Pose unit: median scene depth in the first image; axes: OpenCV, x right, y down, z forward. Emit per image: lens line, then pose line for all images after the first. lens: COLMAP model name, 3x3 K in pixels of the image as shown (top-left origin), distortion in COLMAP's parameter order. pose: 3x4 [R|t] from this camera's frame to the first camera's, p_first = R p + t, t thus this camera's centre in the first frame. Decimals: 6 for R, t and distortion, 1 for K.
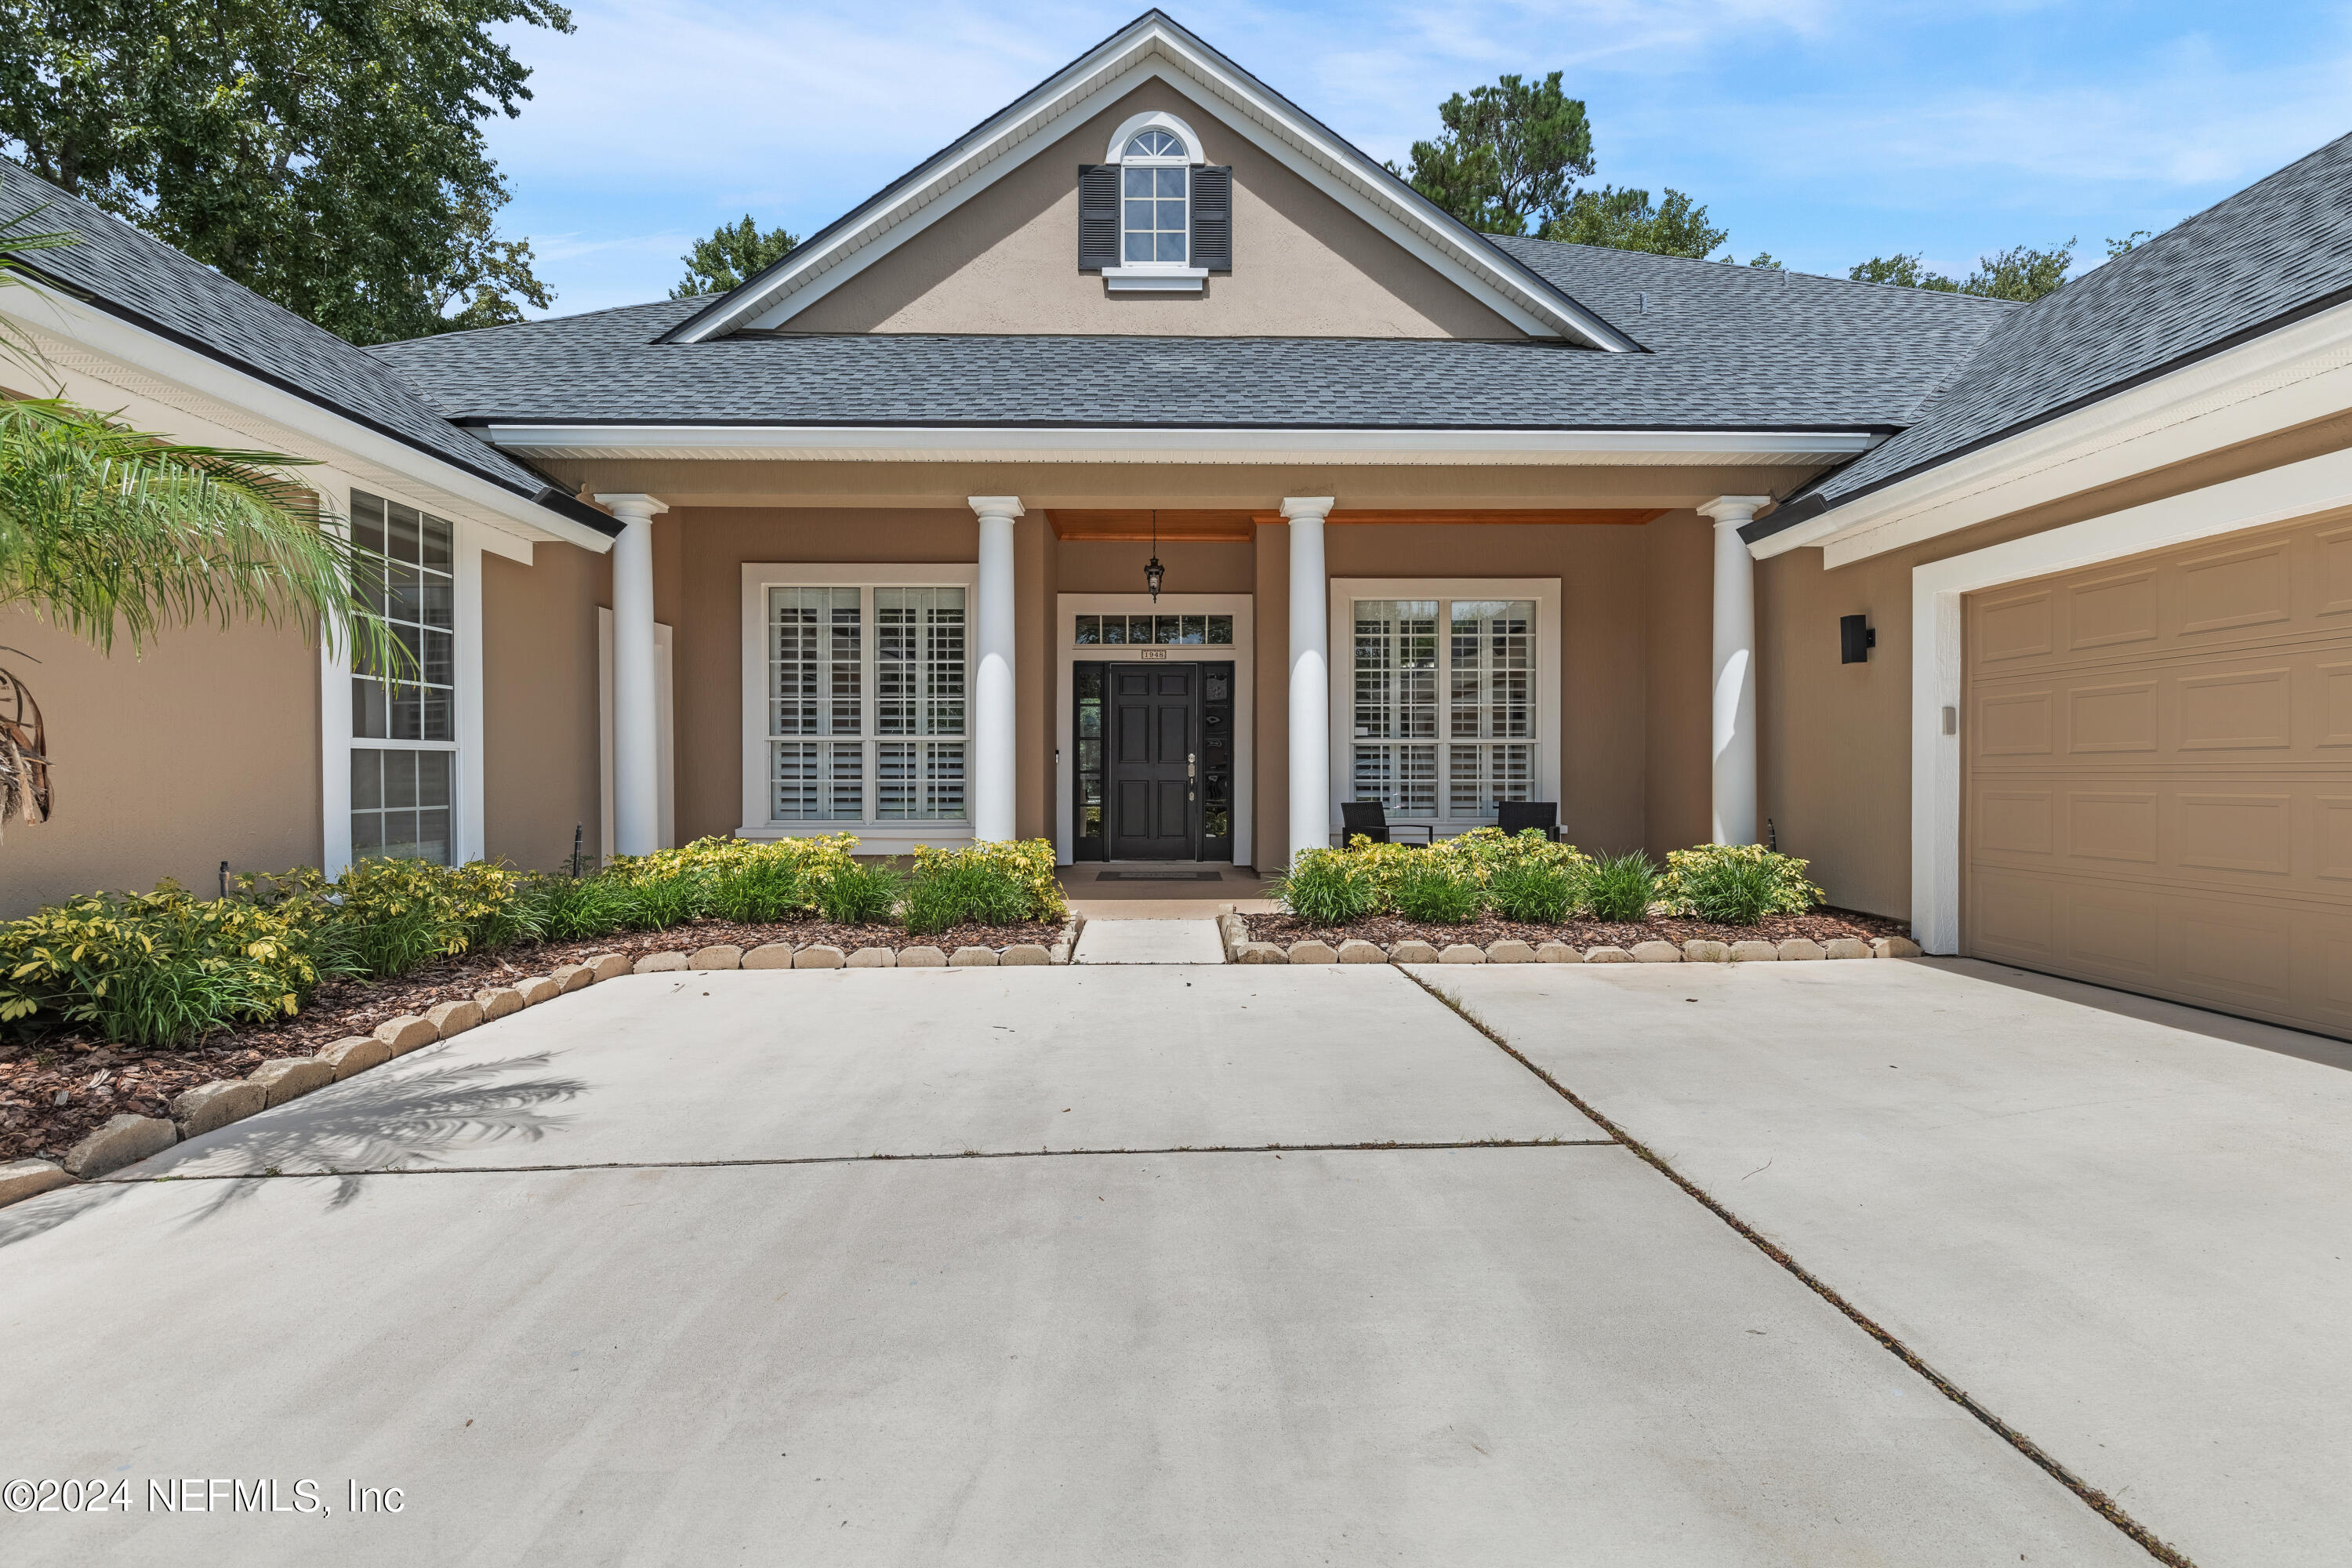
lens RADIAL K [[1060.6, 0, 1200.7], [0, 1060.6, 788.3], [0, 0, 1]] dist [0.007452, -0.003126]
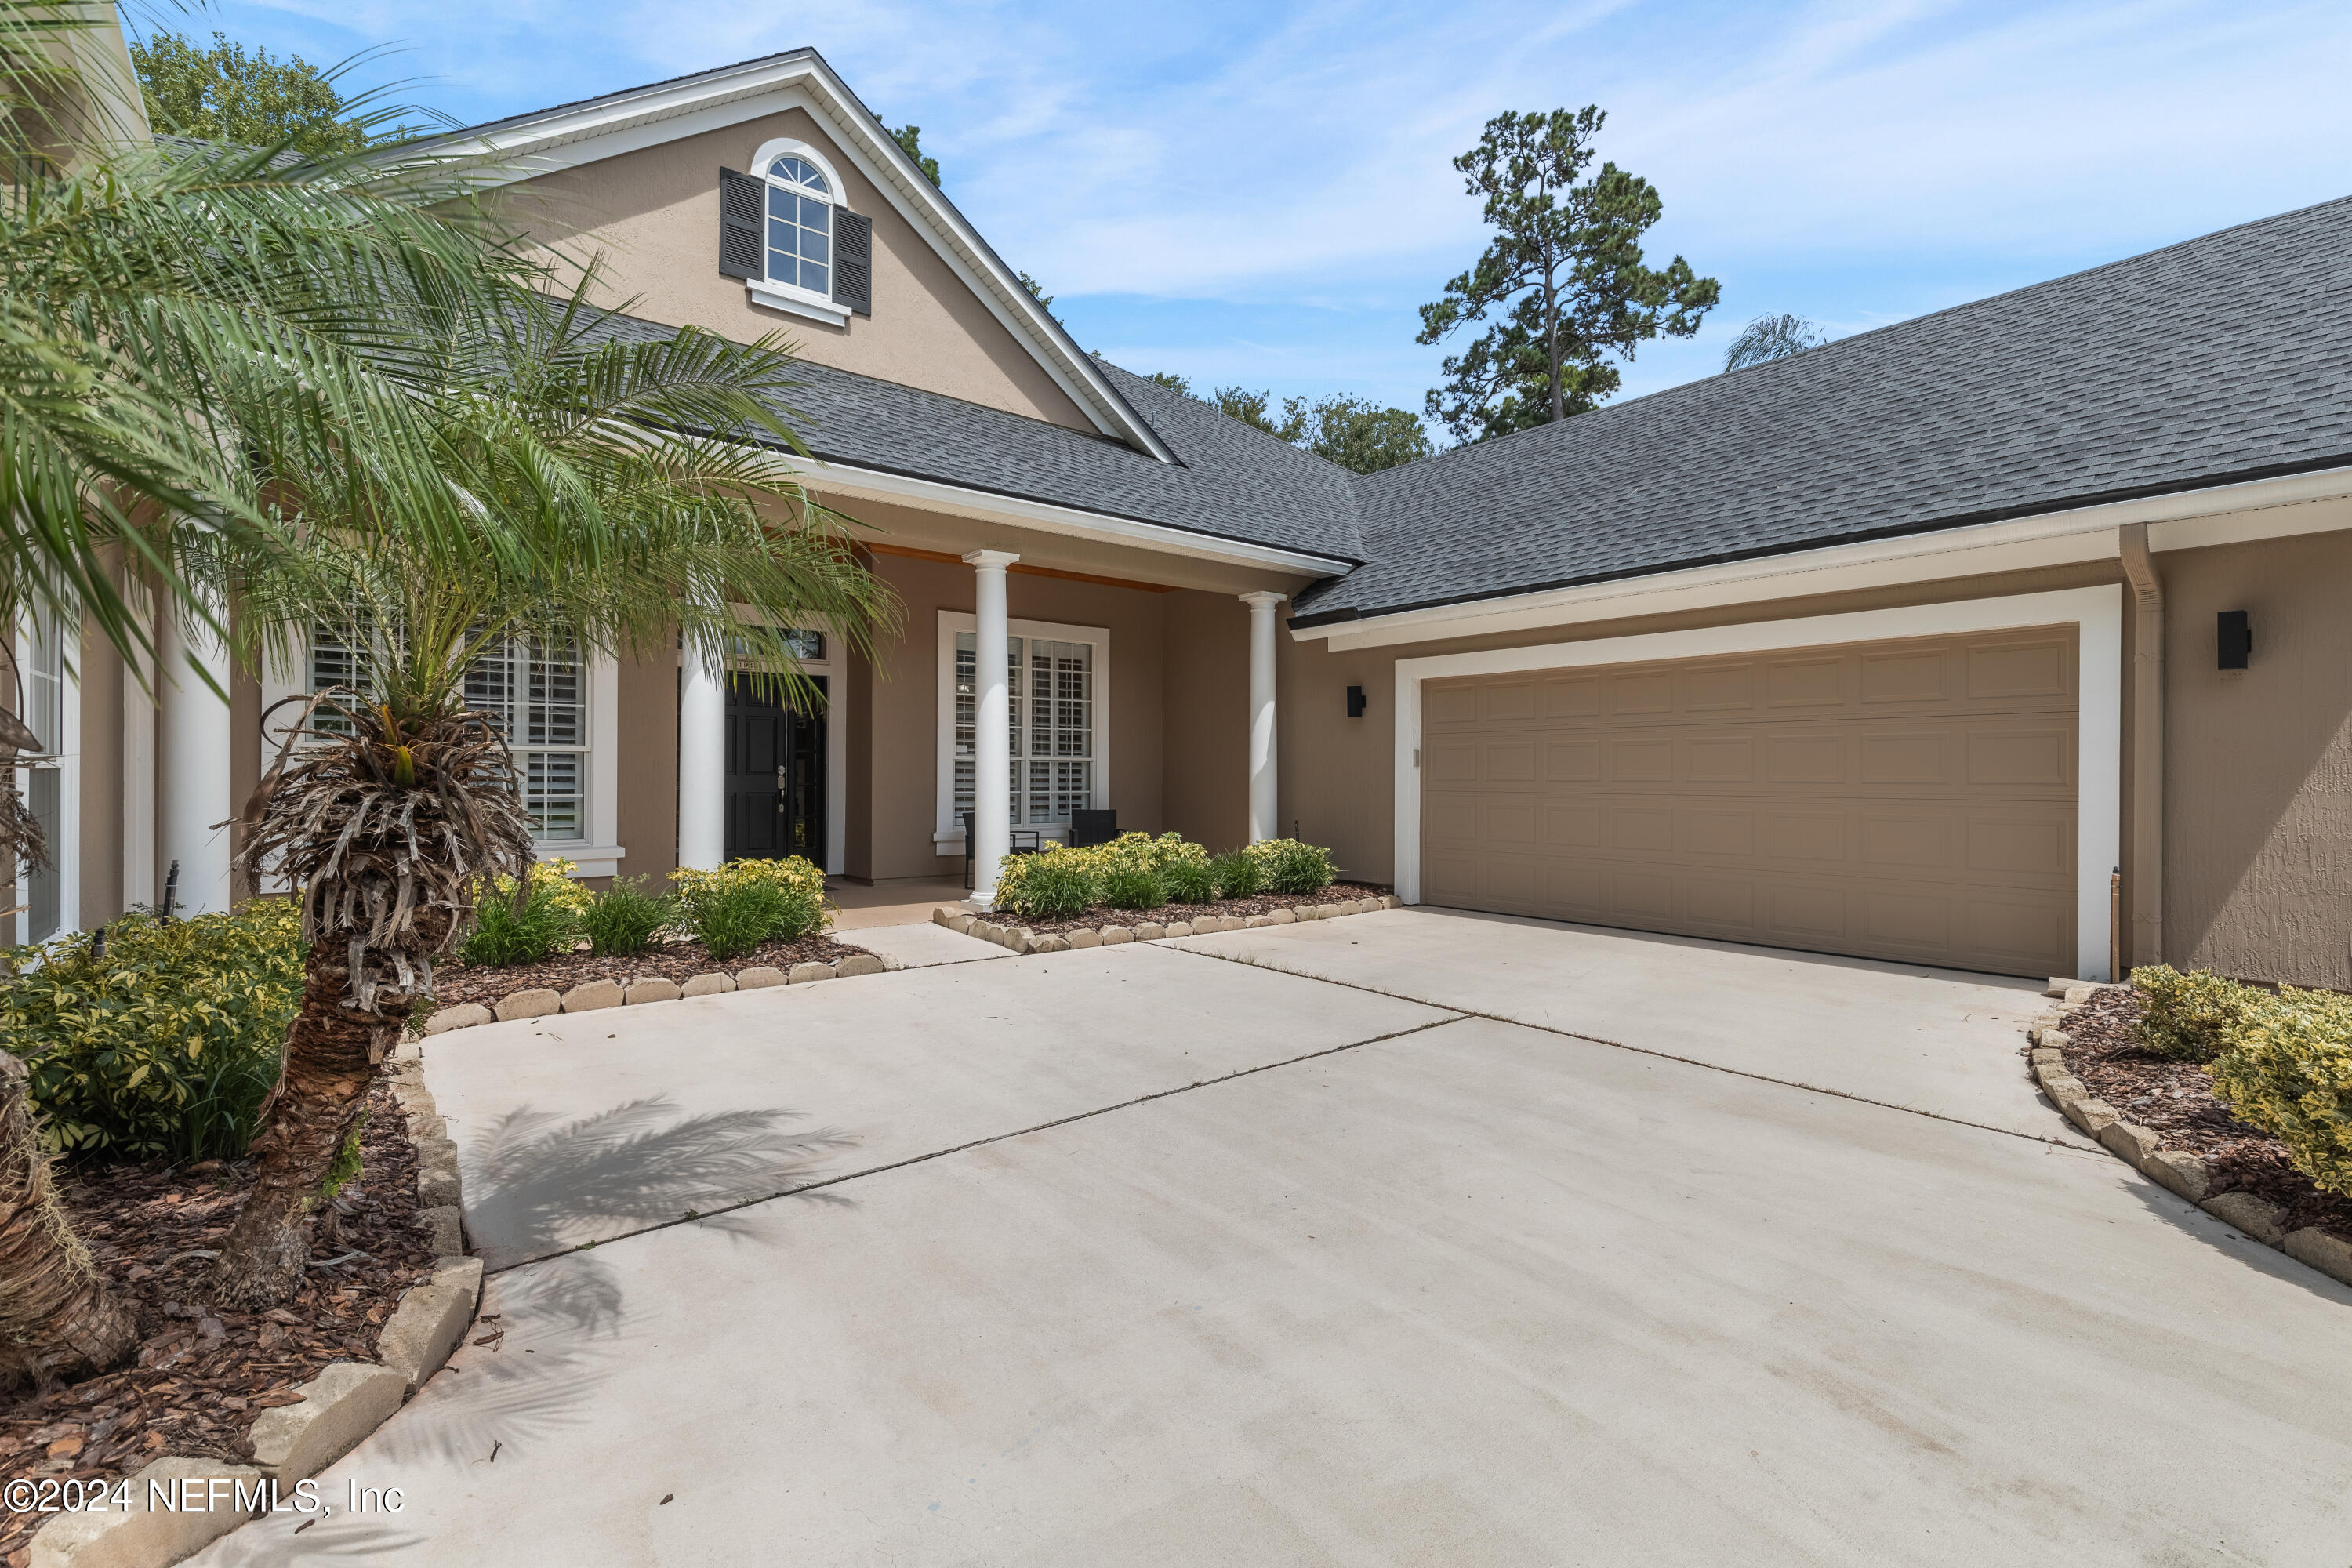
lens RADIAL K [[1060.6, 0, 1170.6], [0, 1060.6, 778.8], [0, 0, 1]] dist [0.007452, -0.003126]
pose [[0.791963, 0.002869, 0.610562, -0.384662], [0.001265, 0.999979, -0.006339, -0.015416], [-0.610567, 0.005793, 0.791943, -0.025869]]
